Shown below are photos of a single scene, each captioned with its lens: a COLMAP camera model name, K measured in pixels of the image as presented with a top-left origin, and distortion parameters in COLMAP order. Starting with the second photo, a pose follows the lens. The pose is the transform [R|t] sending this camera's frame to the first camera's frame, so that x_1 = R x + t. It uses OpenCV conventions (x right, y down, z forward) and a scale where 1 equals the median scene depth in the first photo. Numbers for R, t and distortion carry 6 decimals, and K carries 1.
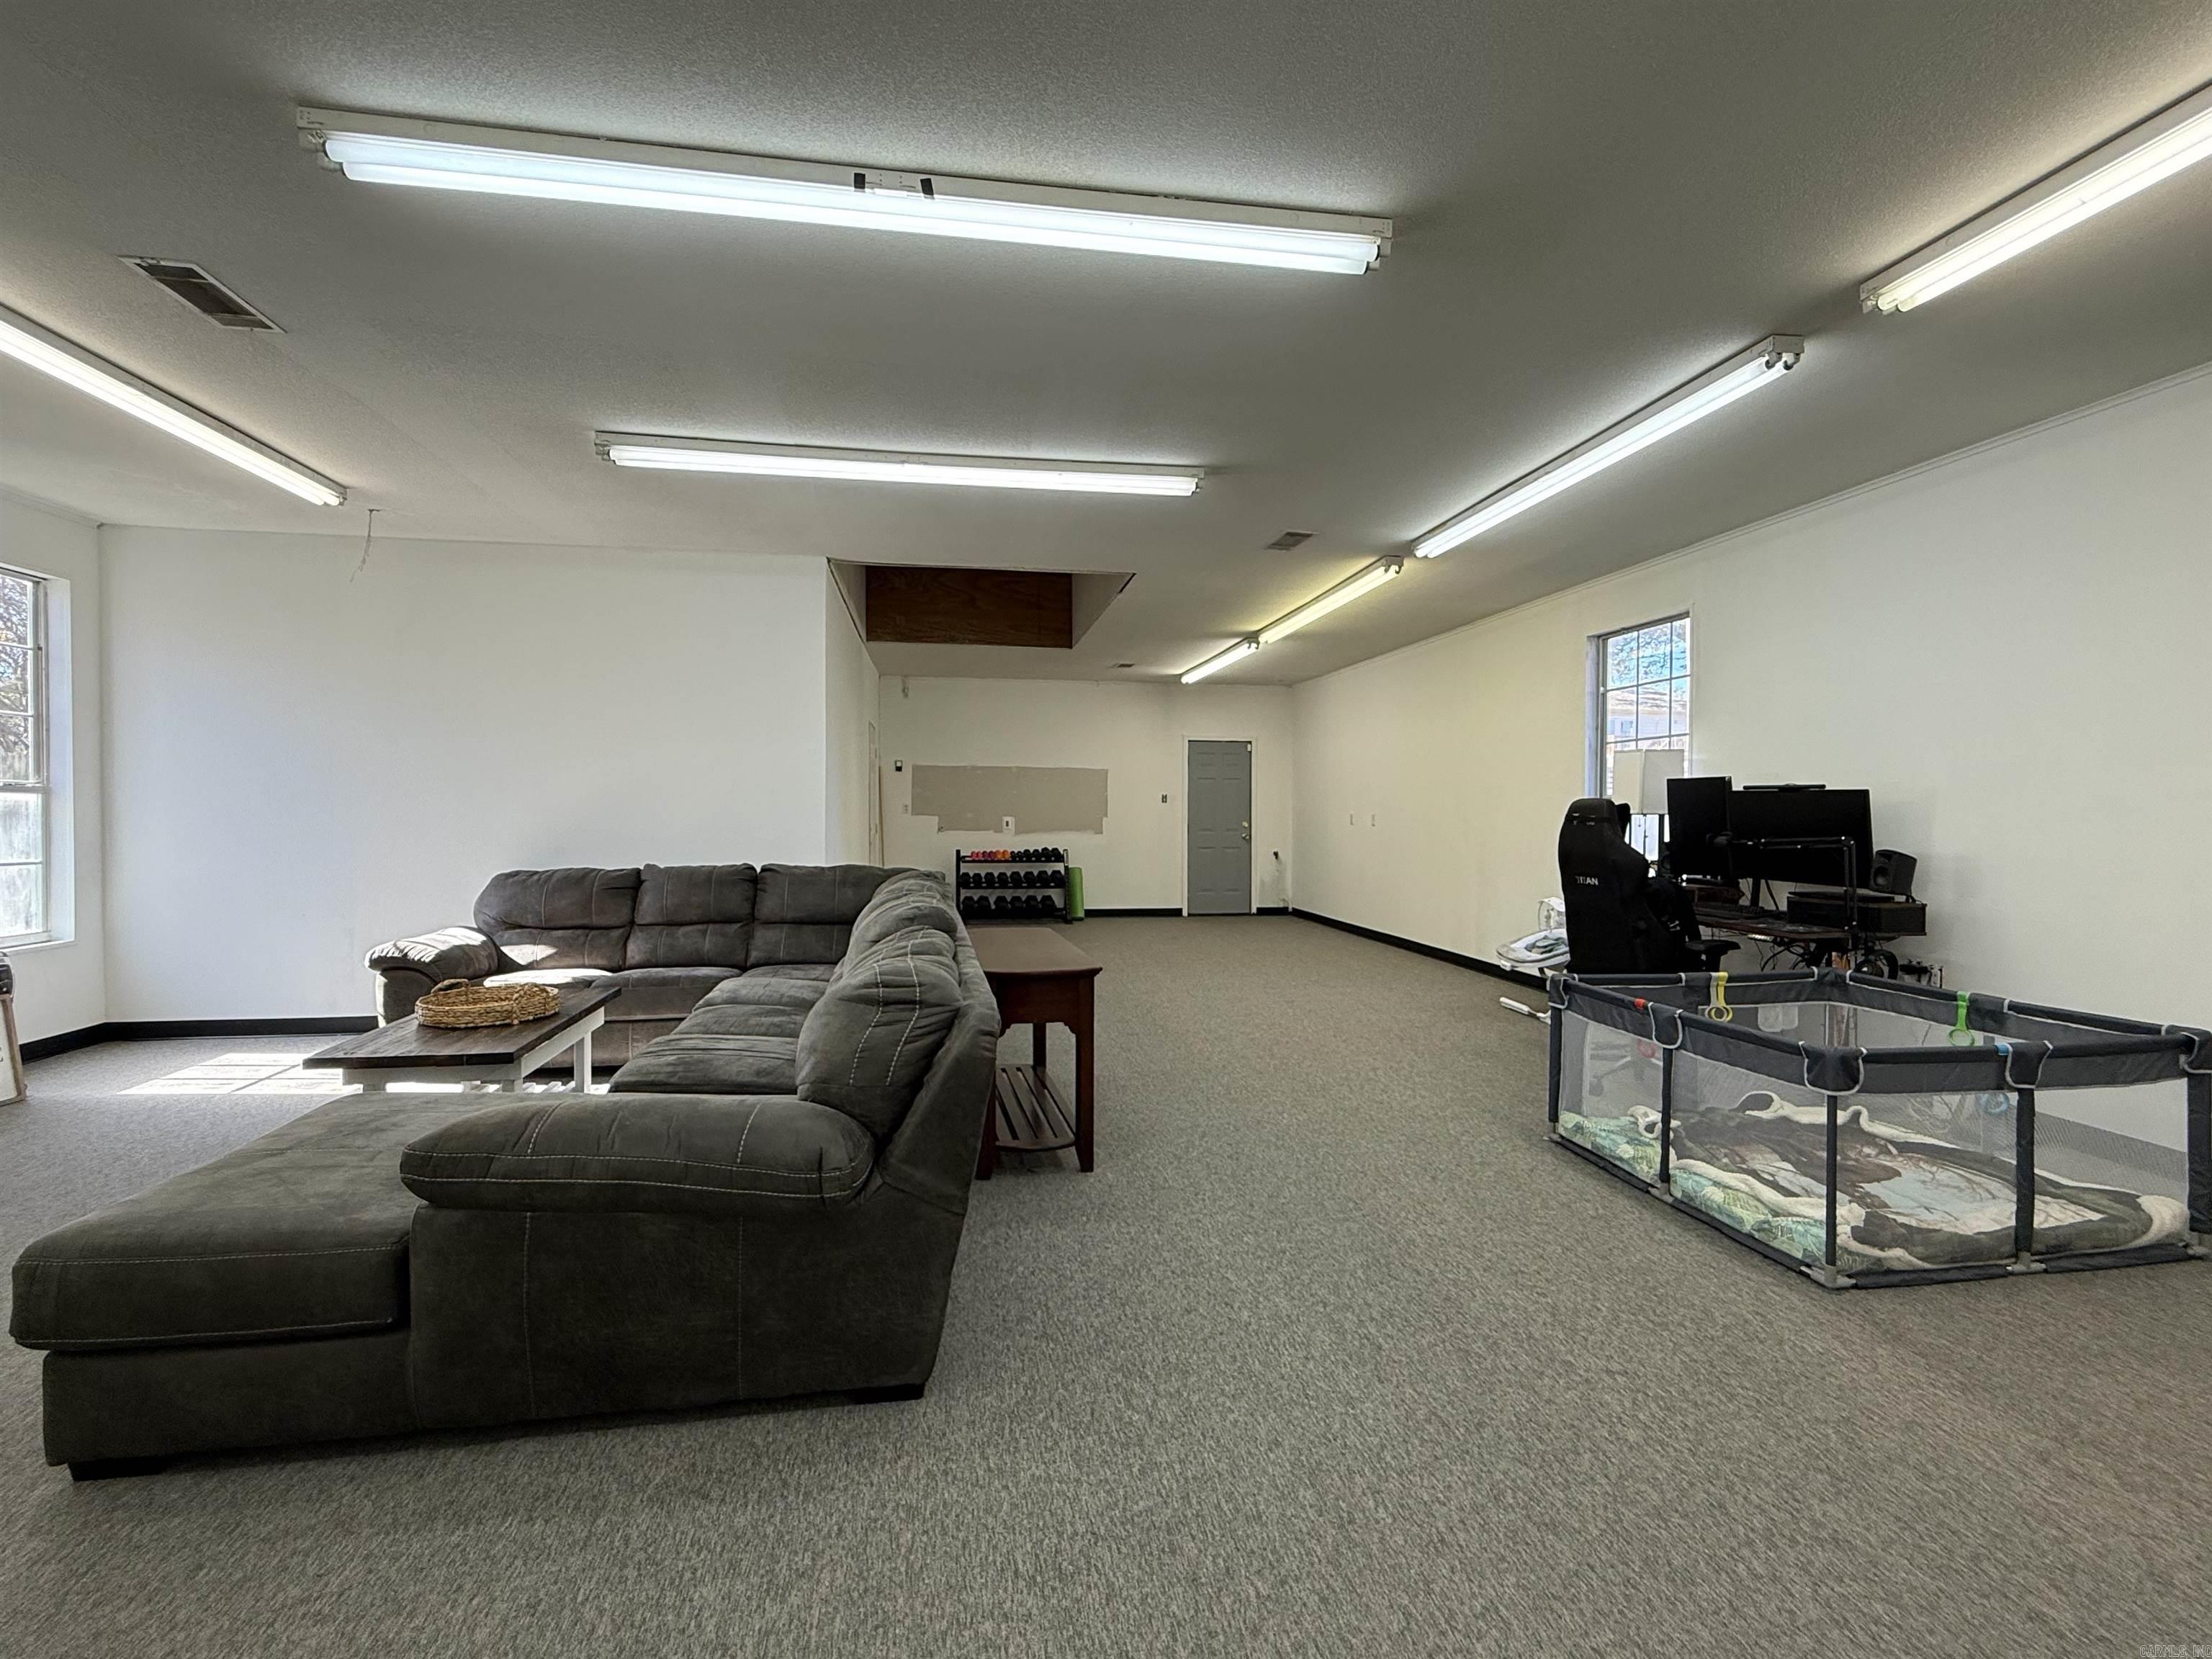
lens RADIAL K [[1021.1, 0, 1095.3], [0, 1021.1, 818.2], [0, 0, 1]] dist [0.004175, -0.000374]
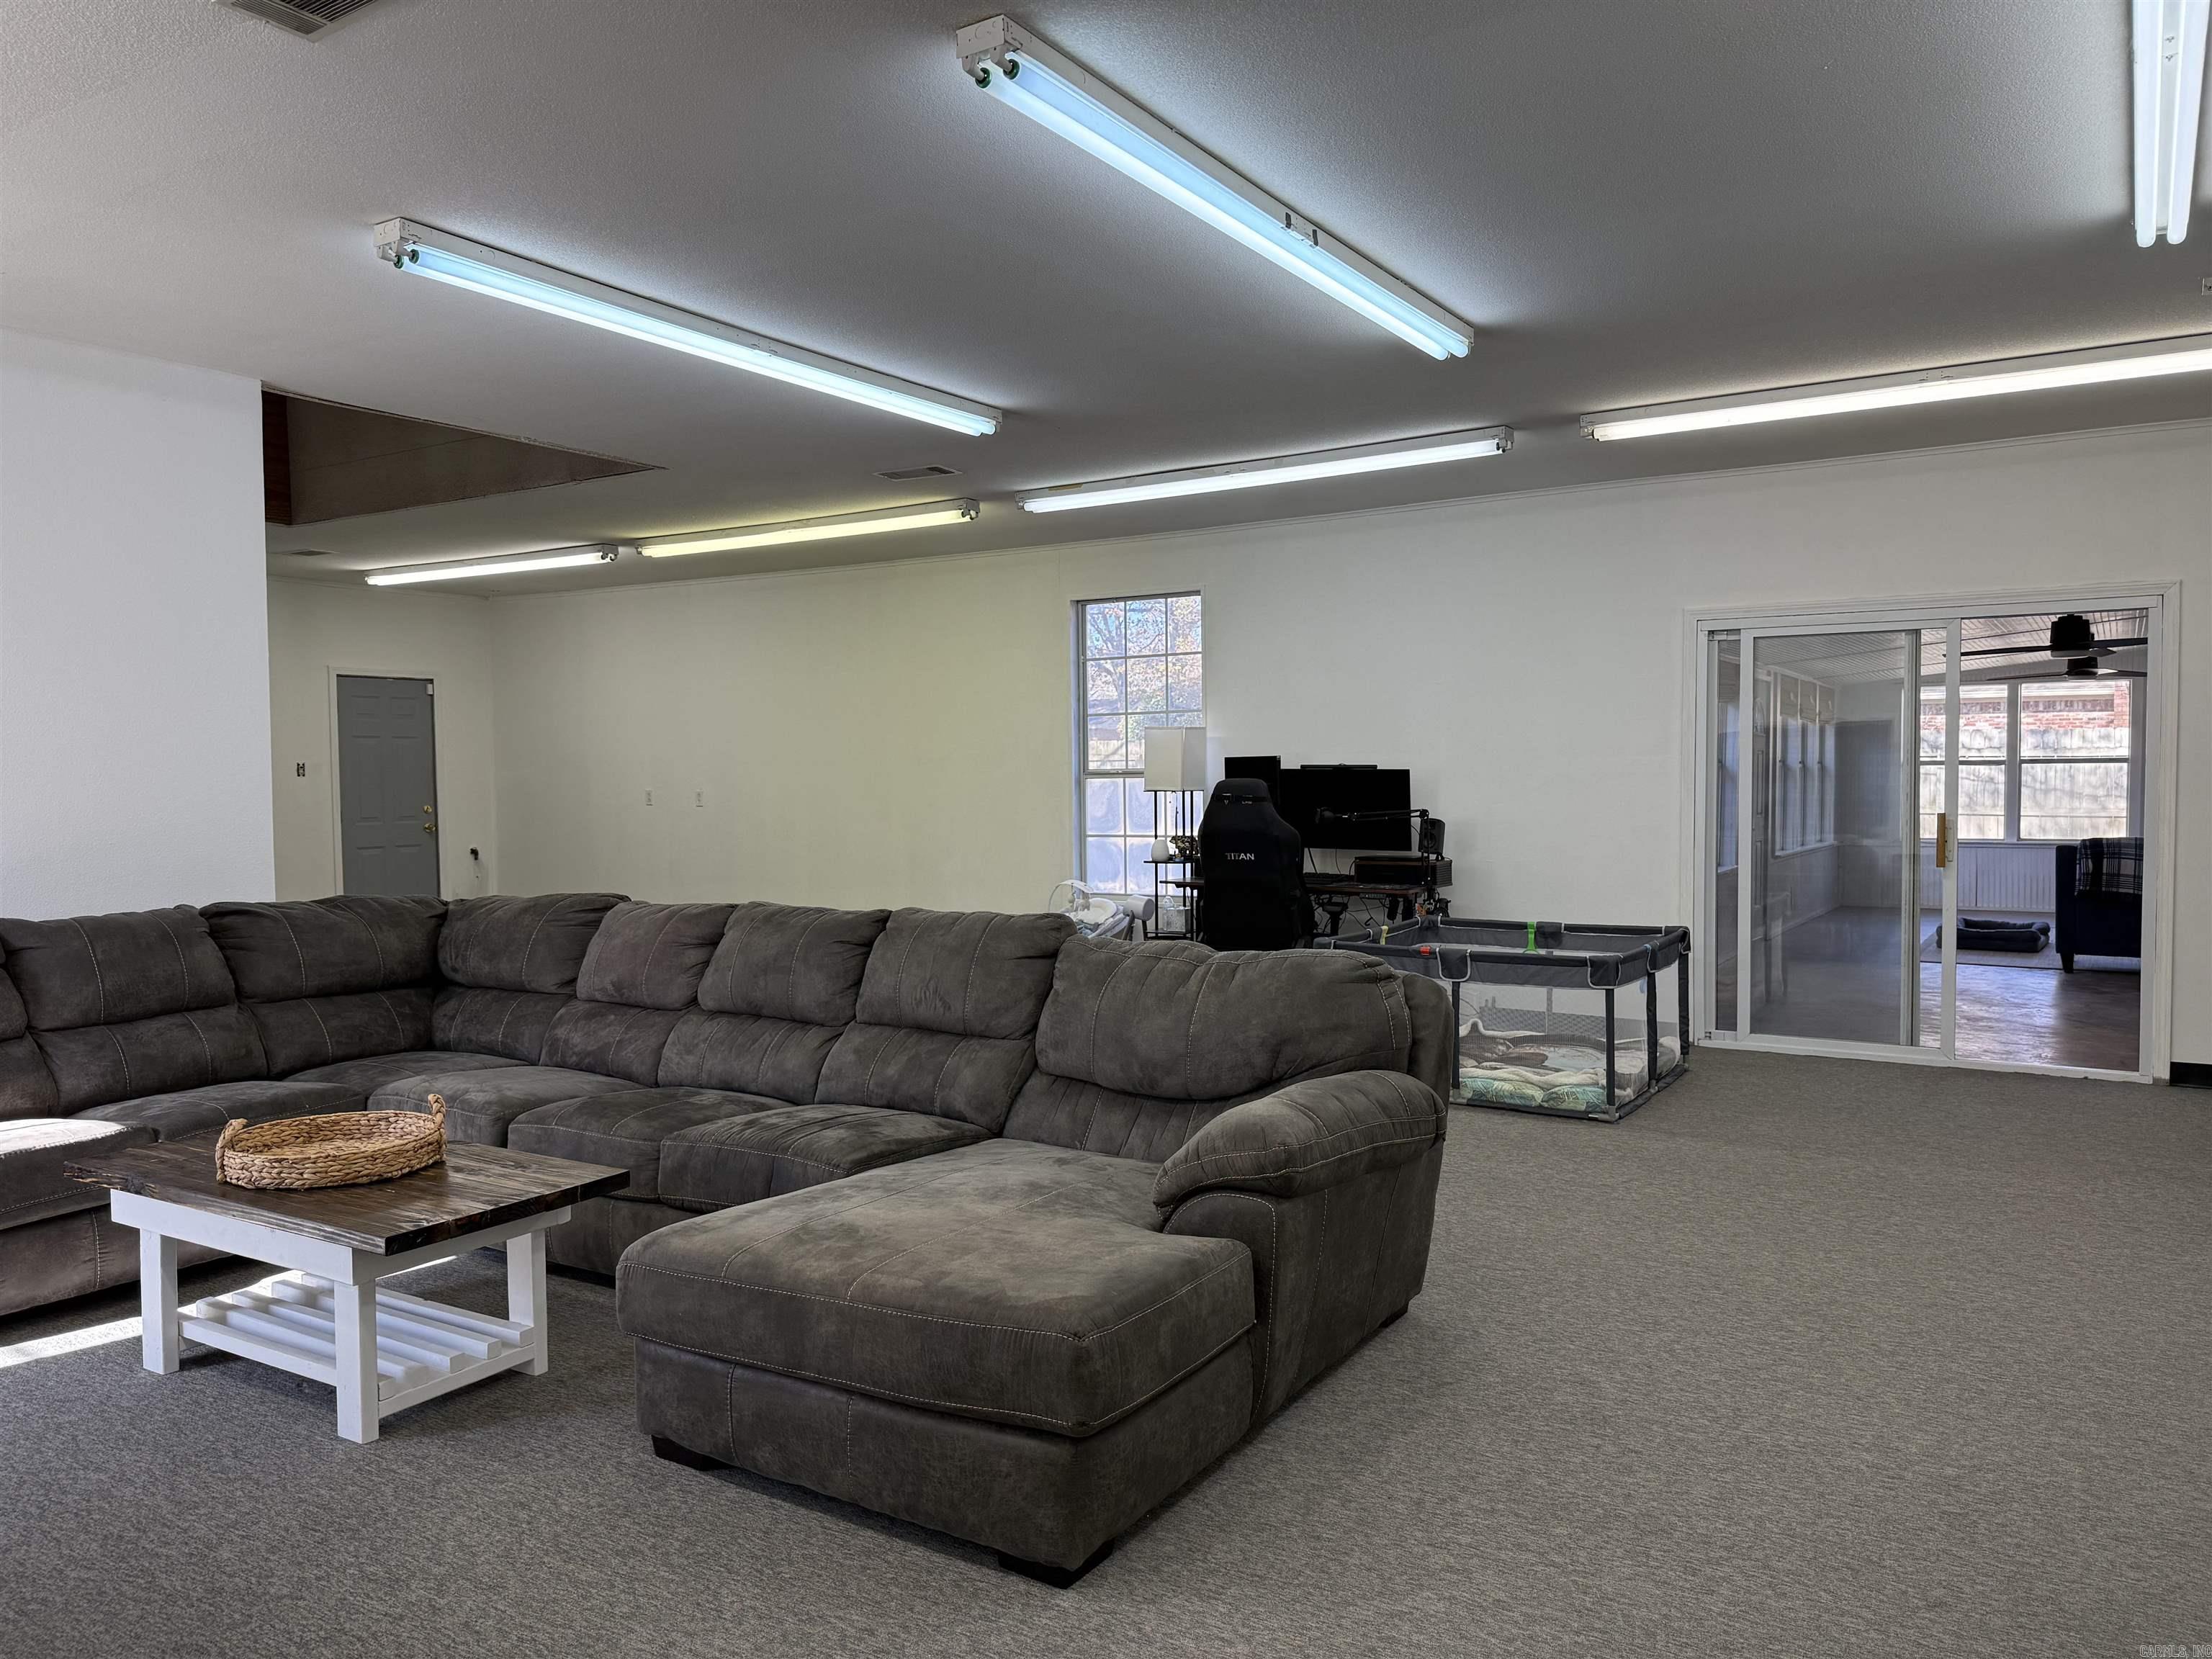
lens RADIAL K [[1557.8, 0, 1108.1], [0, 1557.8, 833.9], [0, 0, 1]] dist [0.021720, -0.030720]
pose [[0.672857, -0.040786, 0.738647, -0.837792], [0.016221, 0.999052, 0.040389, -0.031244], [-0.739594, -0.015195, 0.672881, 0.022909]]
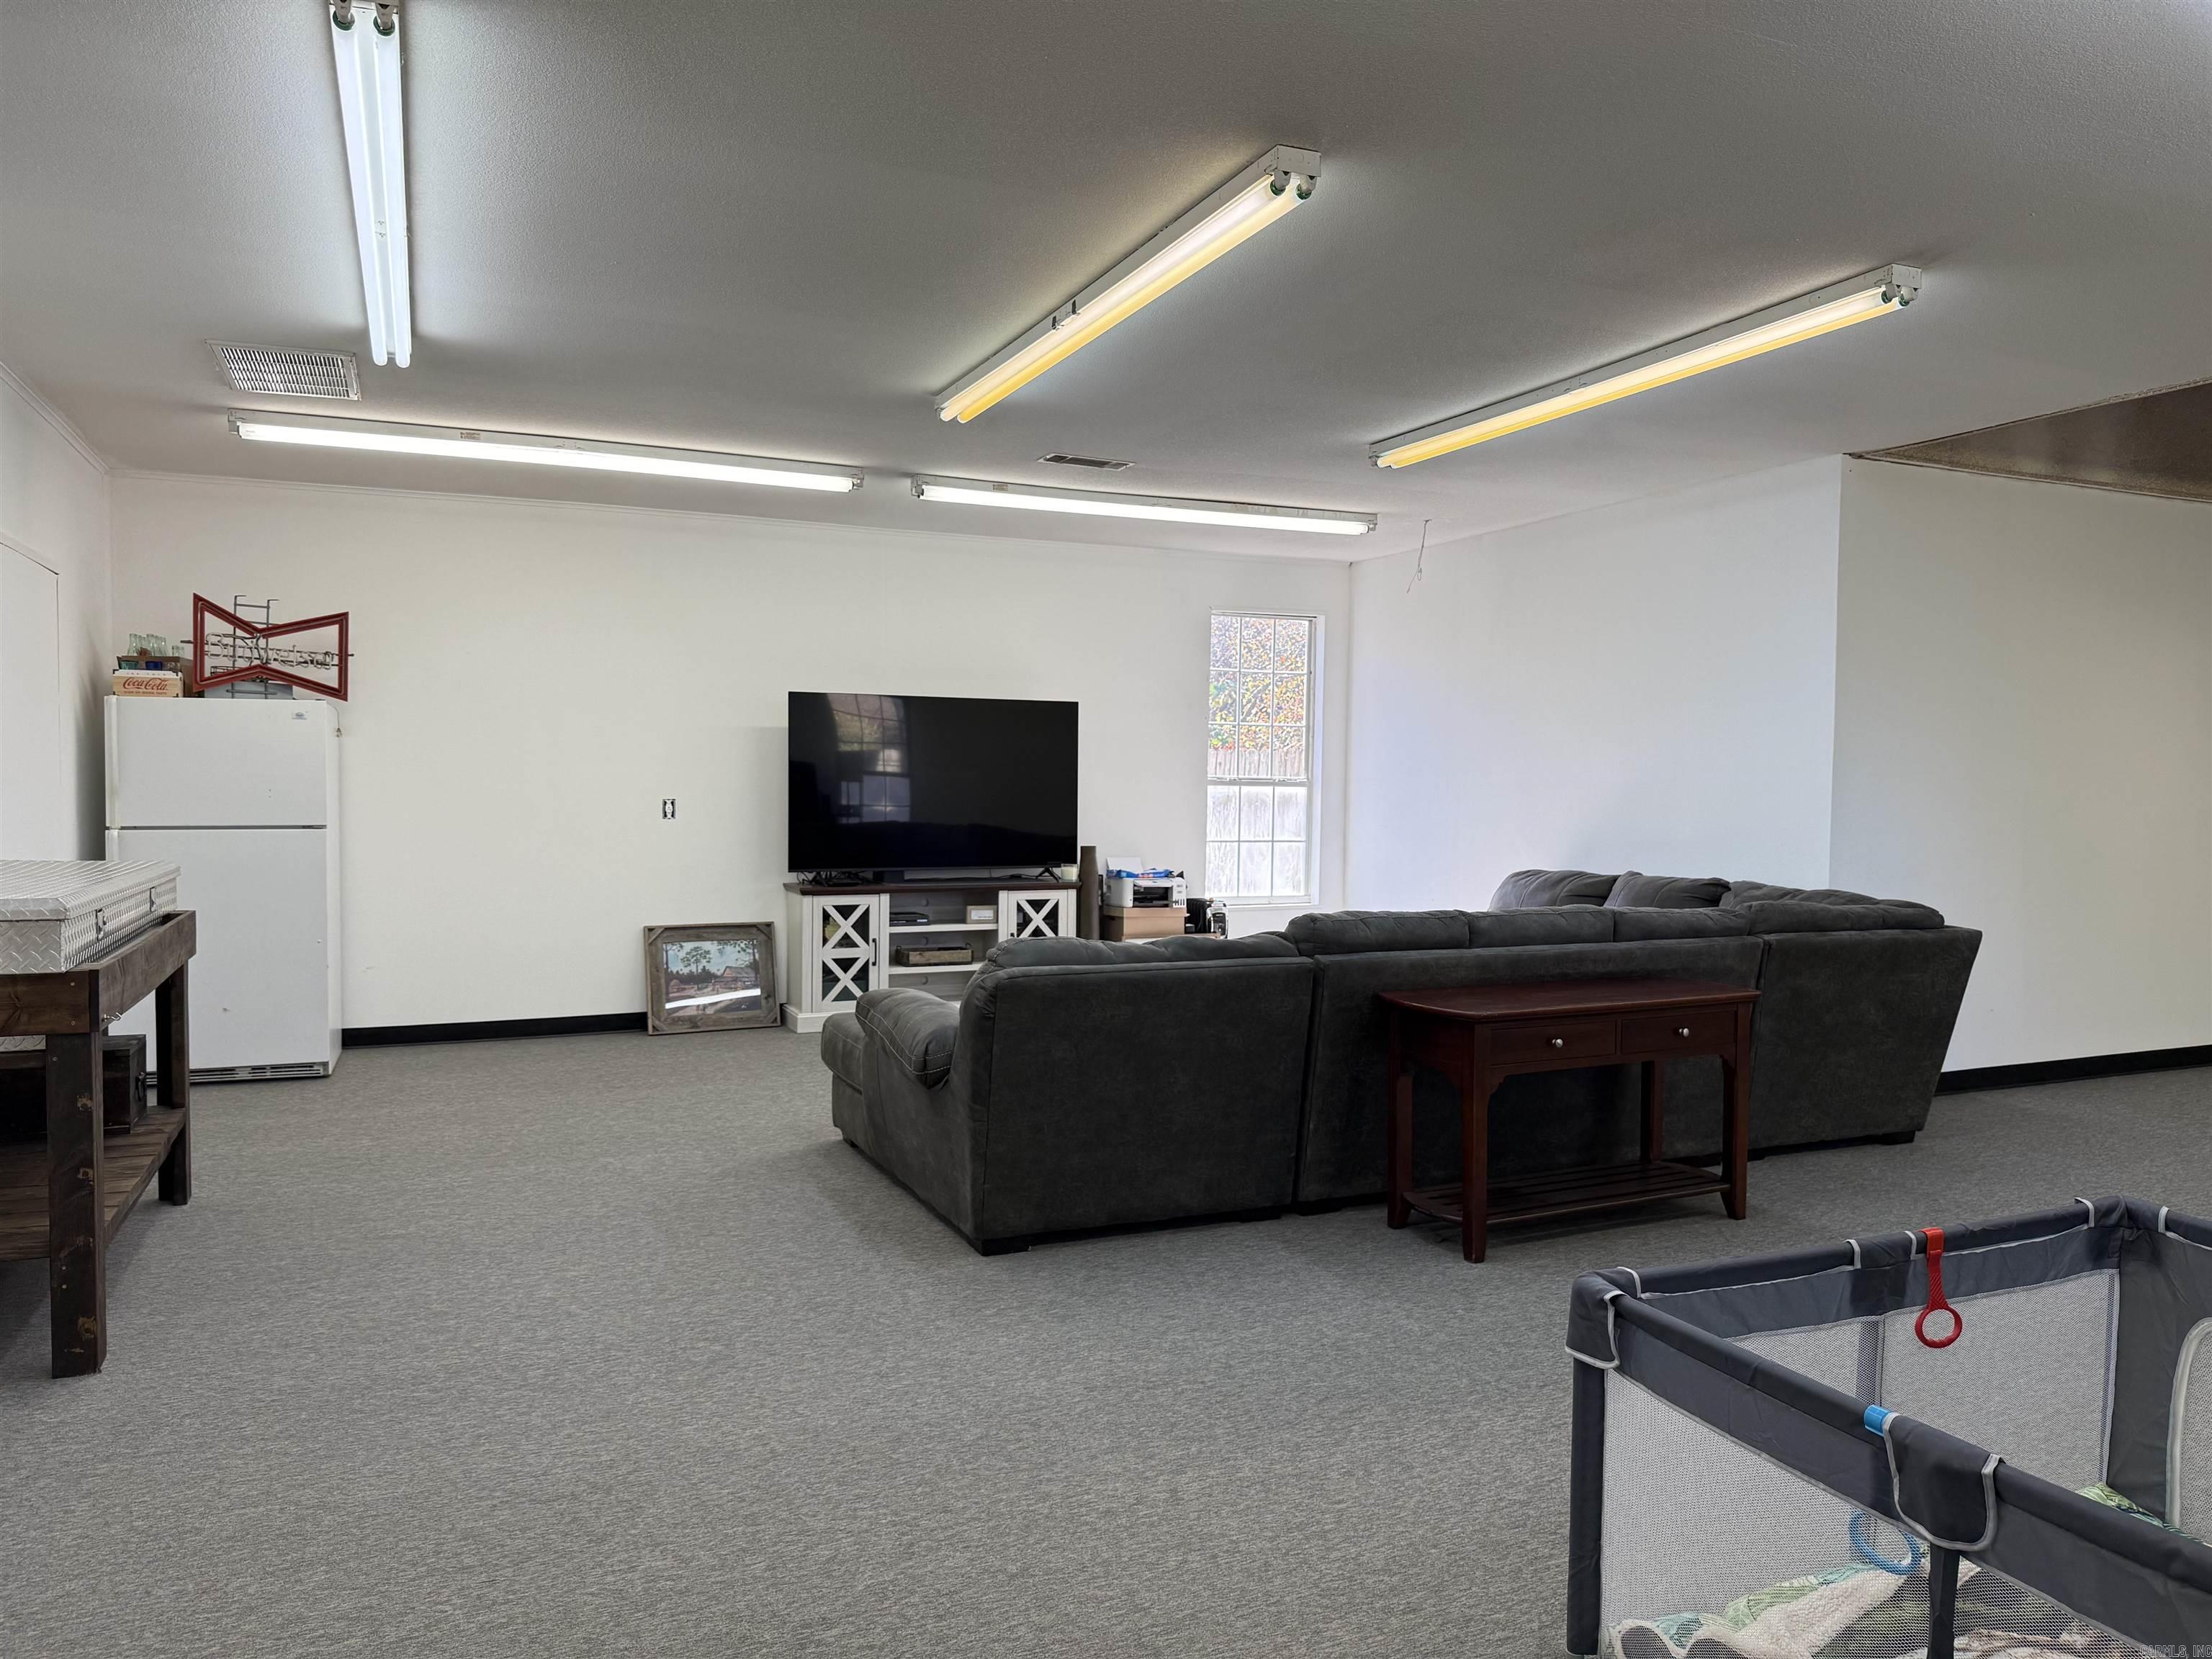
lens RADIAL K [[1557.8, 0, 1102.2], [0, 1557.8, 829.7], [0, 0, 1]] dist [0.021720, -0.030720]
pose [[0.245221, 0.033229, -0.968897, 0.889254], [-0.016728, 0.999409, 0.030042, -0.027484], [0.969323, 0.008841, 0.245632, 0.312720]]
